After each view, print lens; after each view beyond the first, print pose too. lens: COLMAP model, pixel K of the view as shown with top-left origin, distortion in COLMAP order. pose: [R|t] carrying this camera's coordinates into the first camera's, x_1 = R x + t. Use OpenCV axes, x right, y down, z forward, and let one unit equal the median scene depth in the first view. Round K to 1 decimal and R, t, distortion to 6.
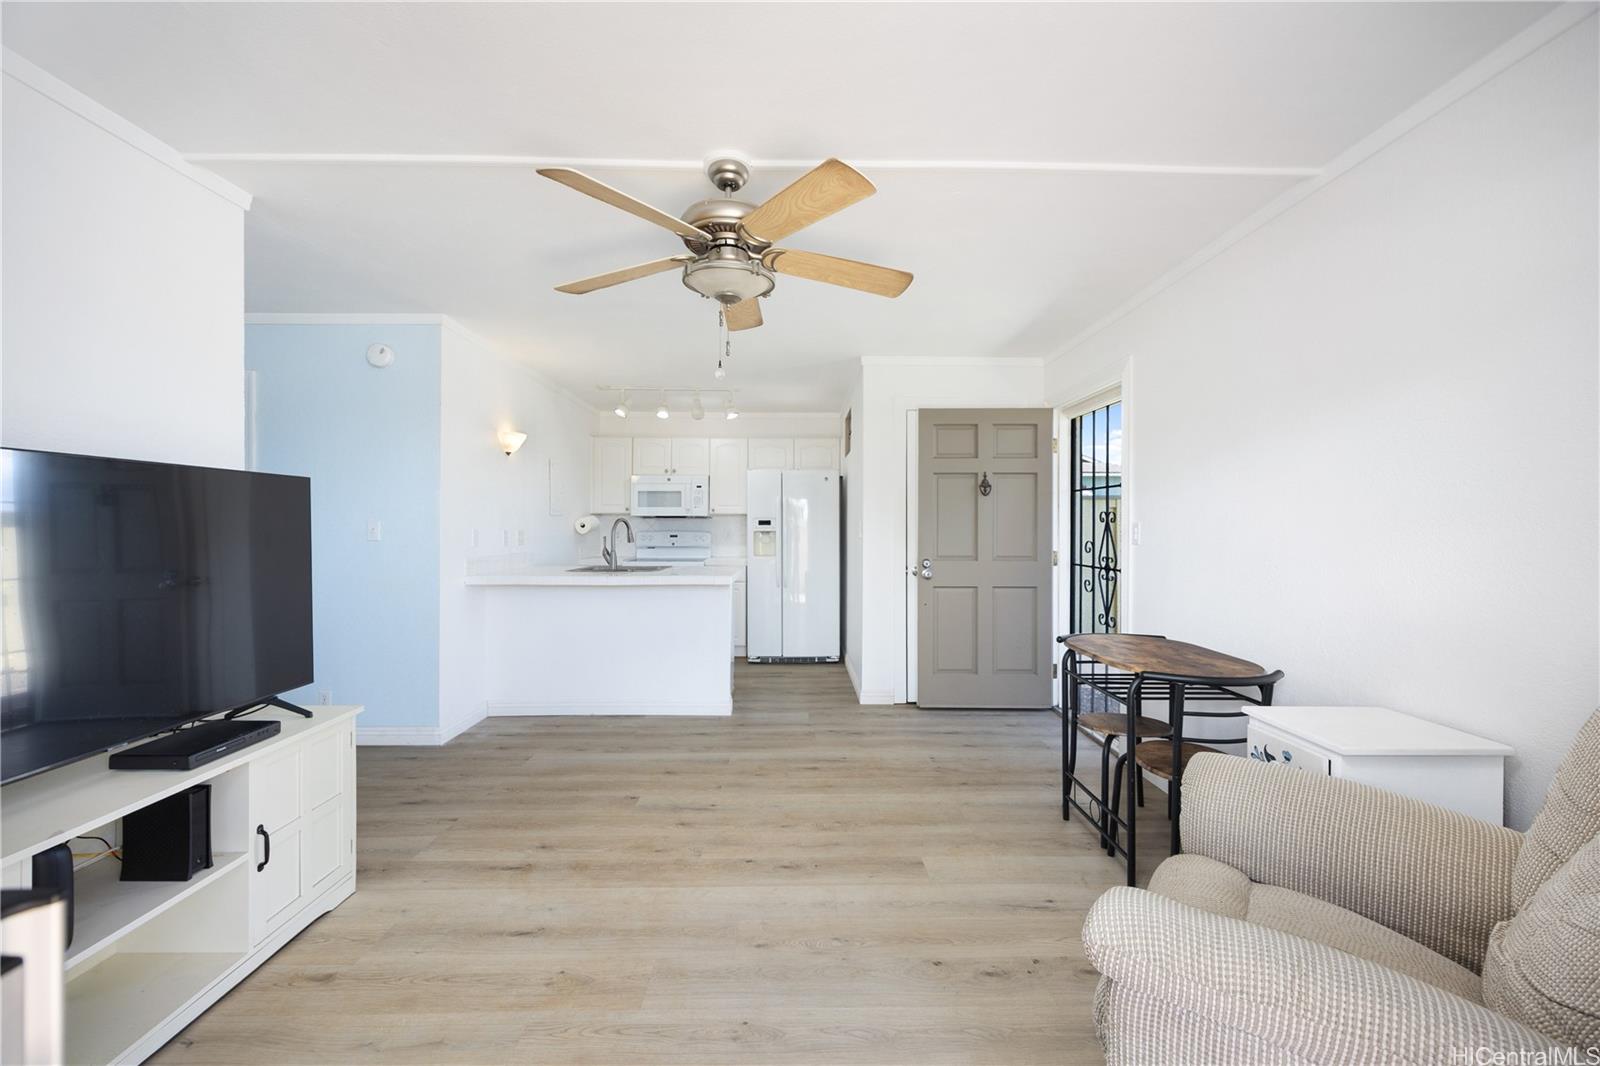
lens RADIAL K [[628.6, 0, 810.0], [0, 628.6, 530.5], [0, 0, 1]] dist [-0.001256, 0.000057]
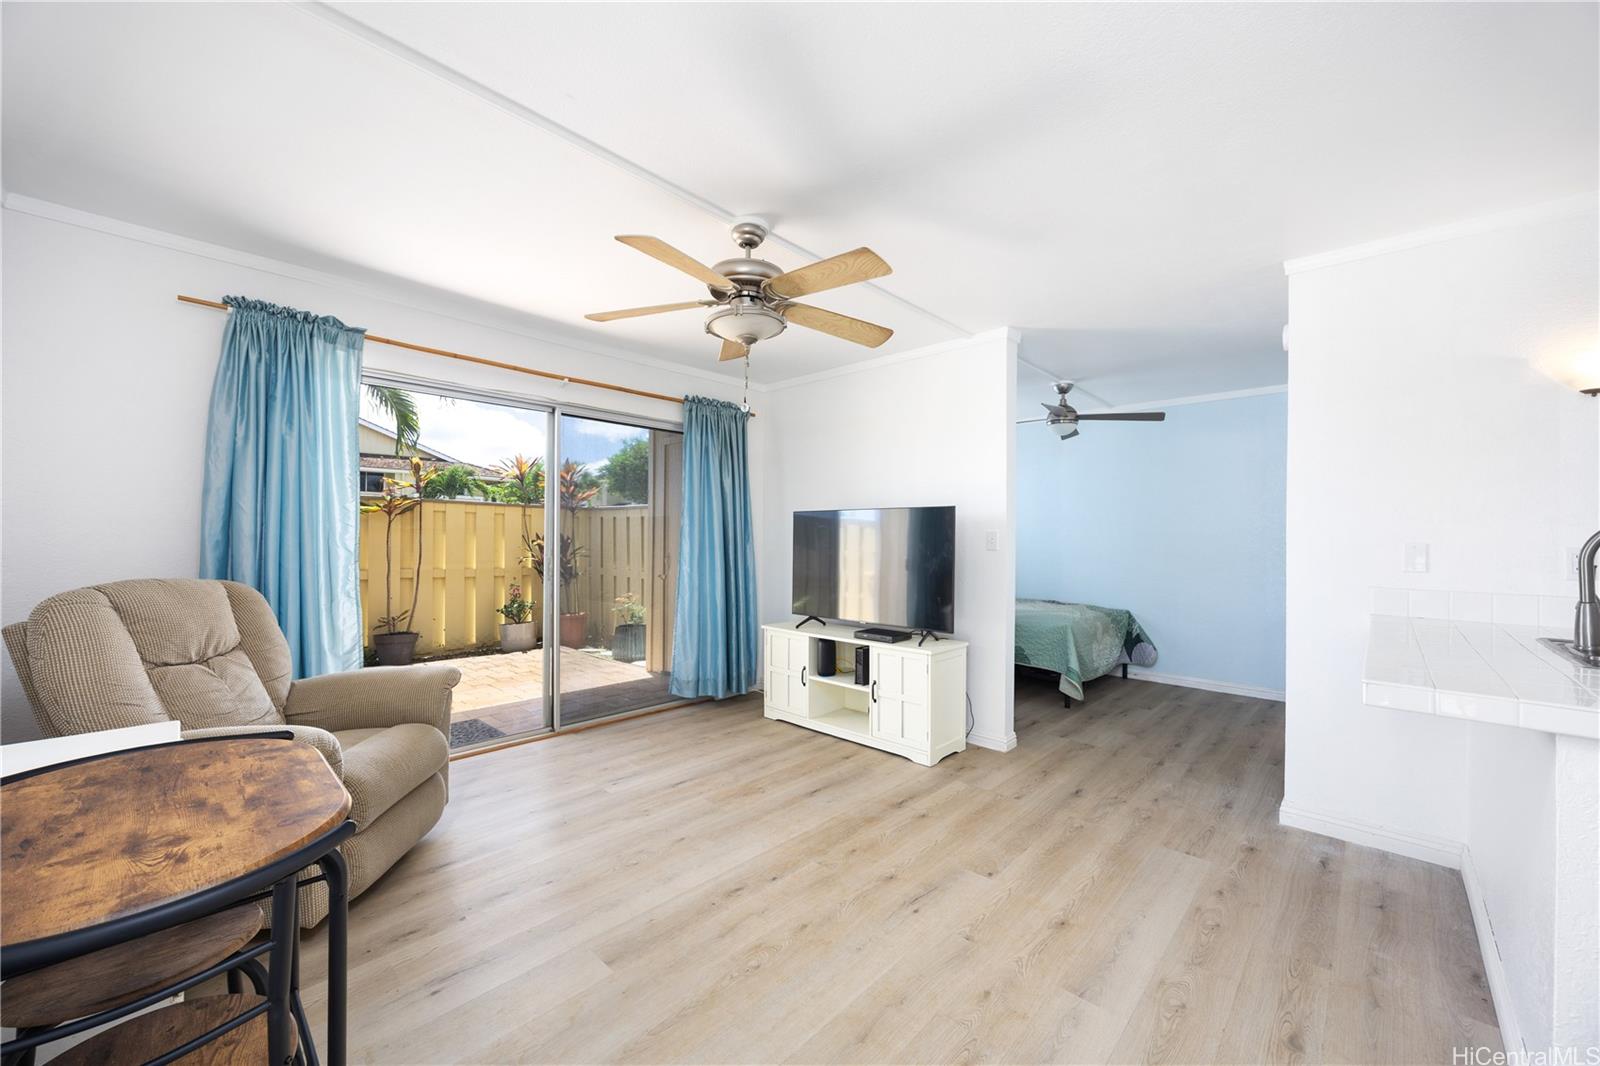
lens RADIAL K [[604.1, 0, 800.7], [0, 604.1, 540.2], [0, 0, 1]] dist [0.000417, 0.000021]
pose [[-0.702630, -0.001297, -0.711555, 0.338795], [-0.013118, 0.999852, 0.011130, -0.005353], [0.711435, 0.017154, -0.702543, 1.051296]]
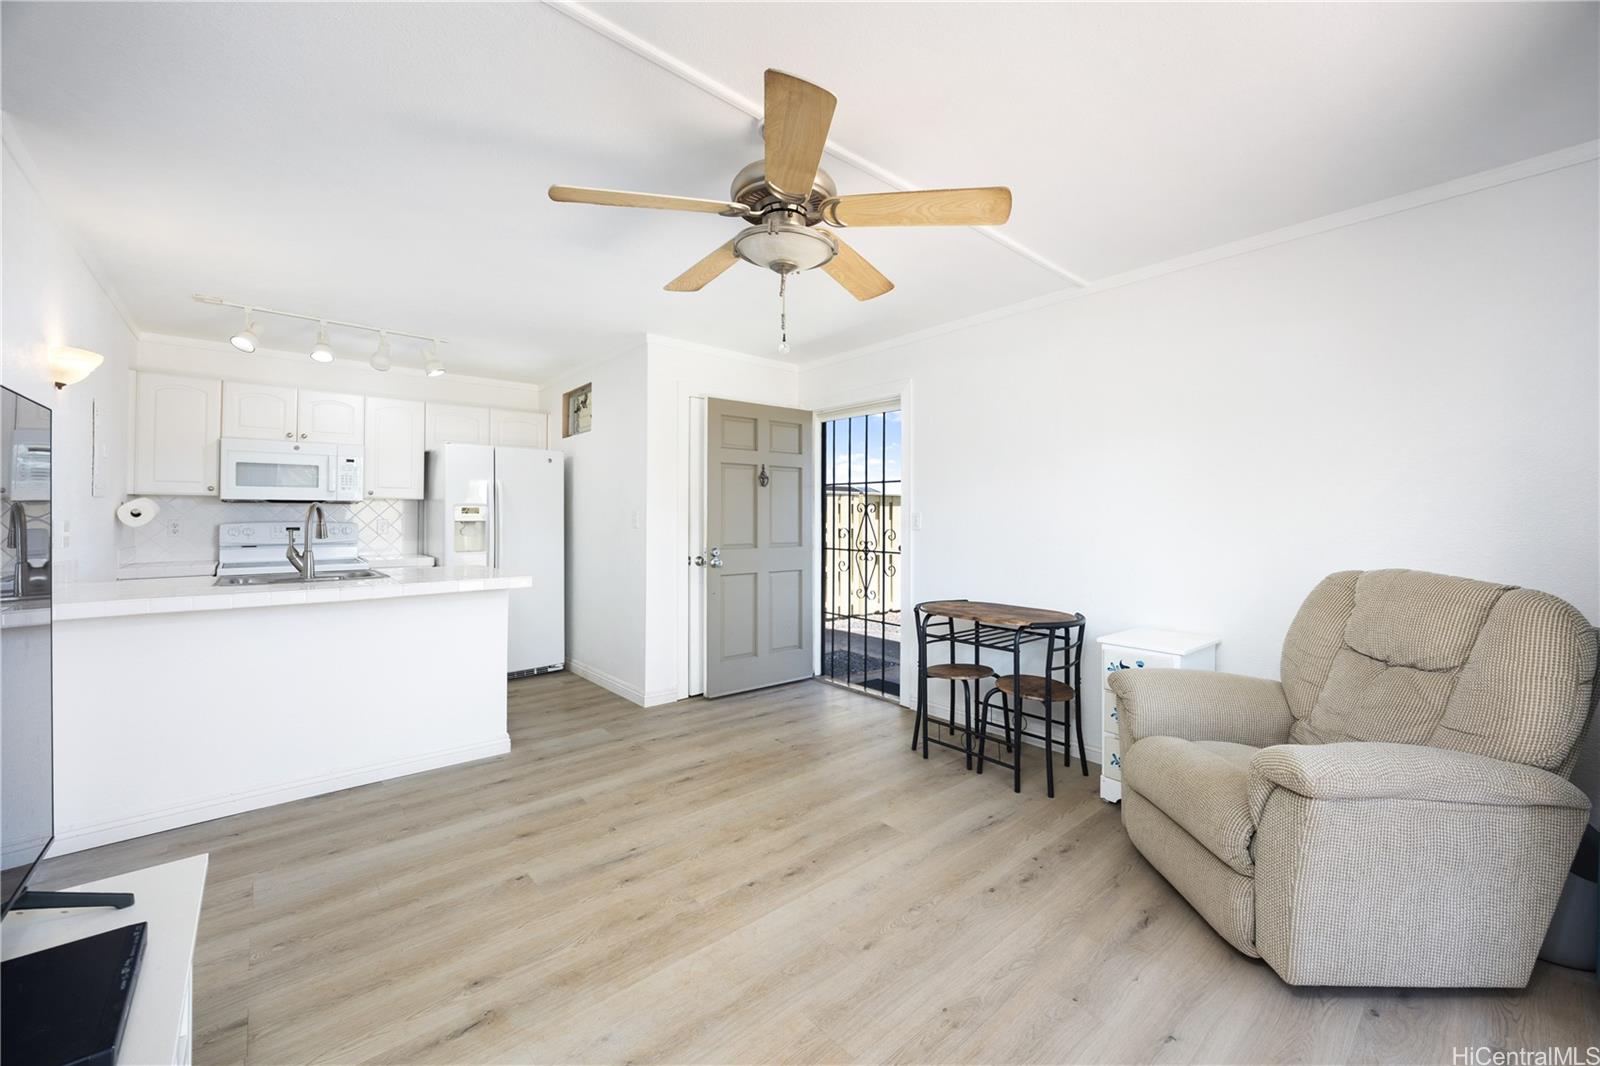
lens RADIAL K [[627.8, 0, 819.2], [0, 627.8, 511.9], [0, 0, 1]] dist [0.001178, 0.000242]
pose [[0.759657, 0.005135, 0.650304, -0.385165], [0.003287, 0.999926, -0.011735, -0.000005], [-0.650316, 0.011052, 0.759583, 0.151574]]
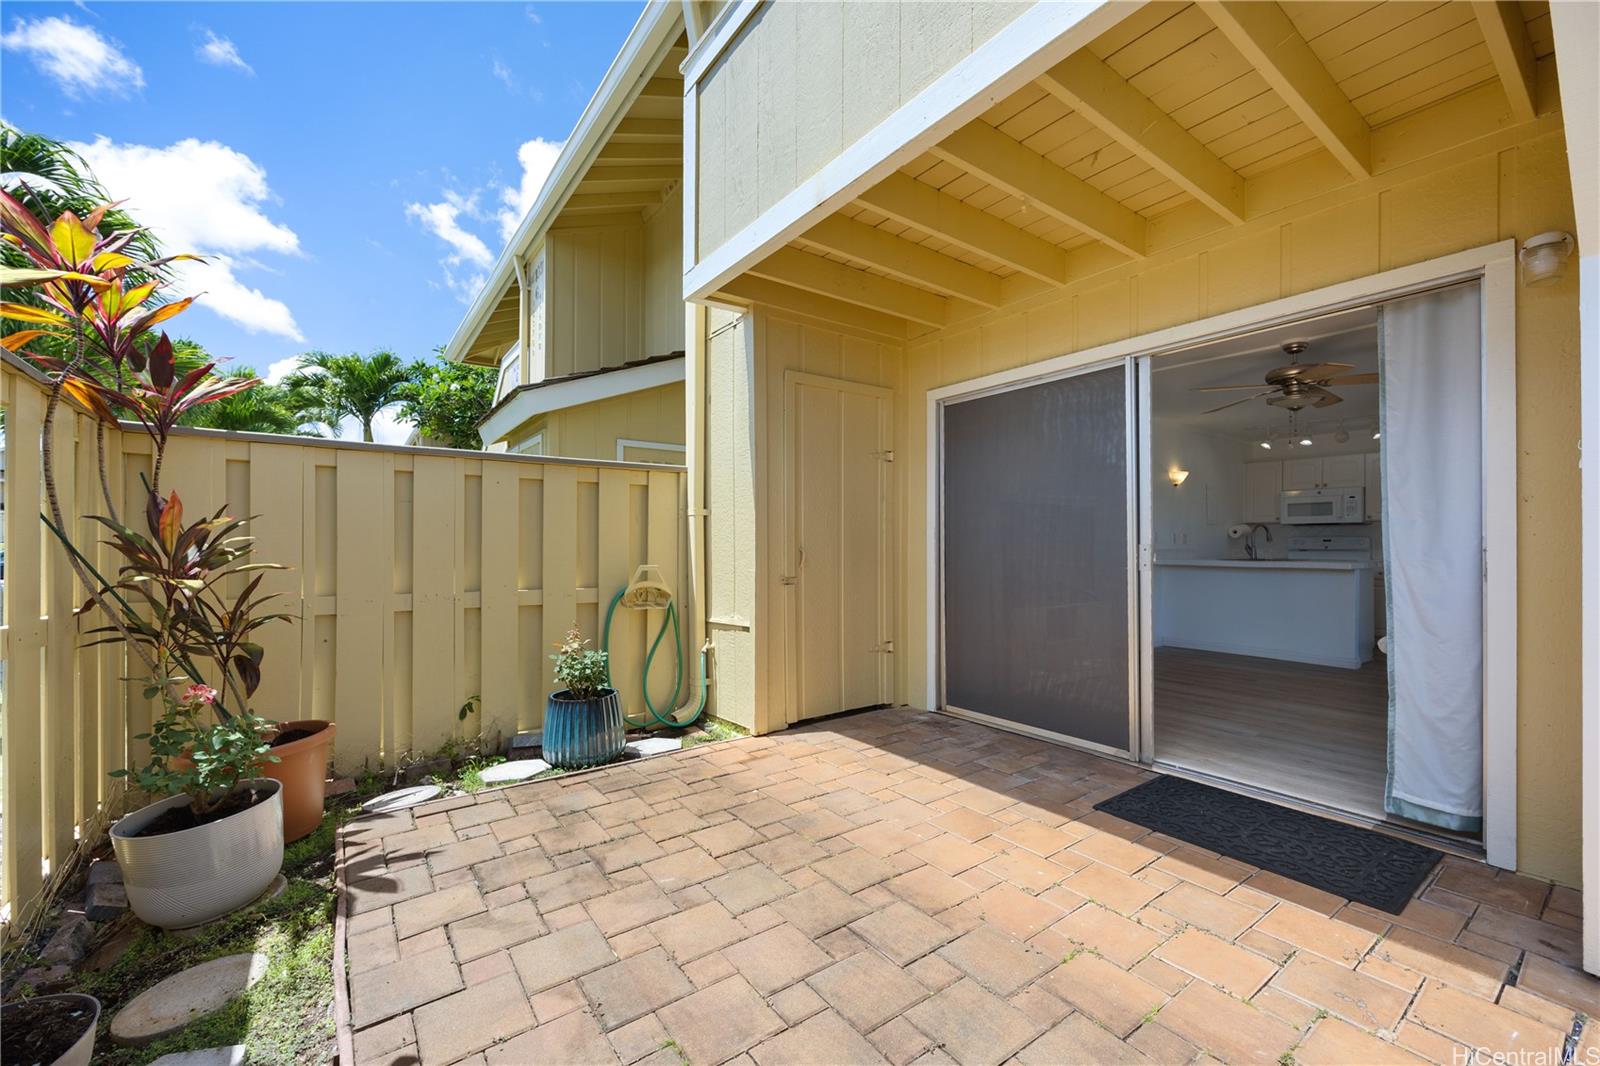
lens RADIAL K [[652.8, 0, 810.4], [0, 652.8, 540.6], [0, 0, 1]] dist [0.037557, 0.000059]
pose [[0.582103, -0.002025, -0.813112, 0.389626], [-0.012926, 0.999847, -0.011744, 0.059284], [0.813012, 0.017346, 0.581988, -0.829922]]
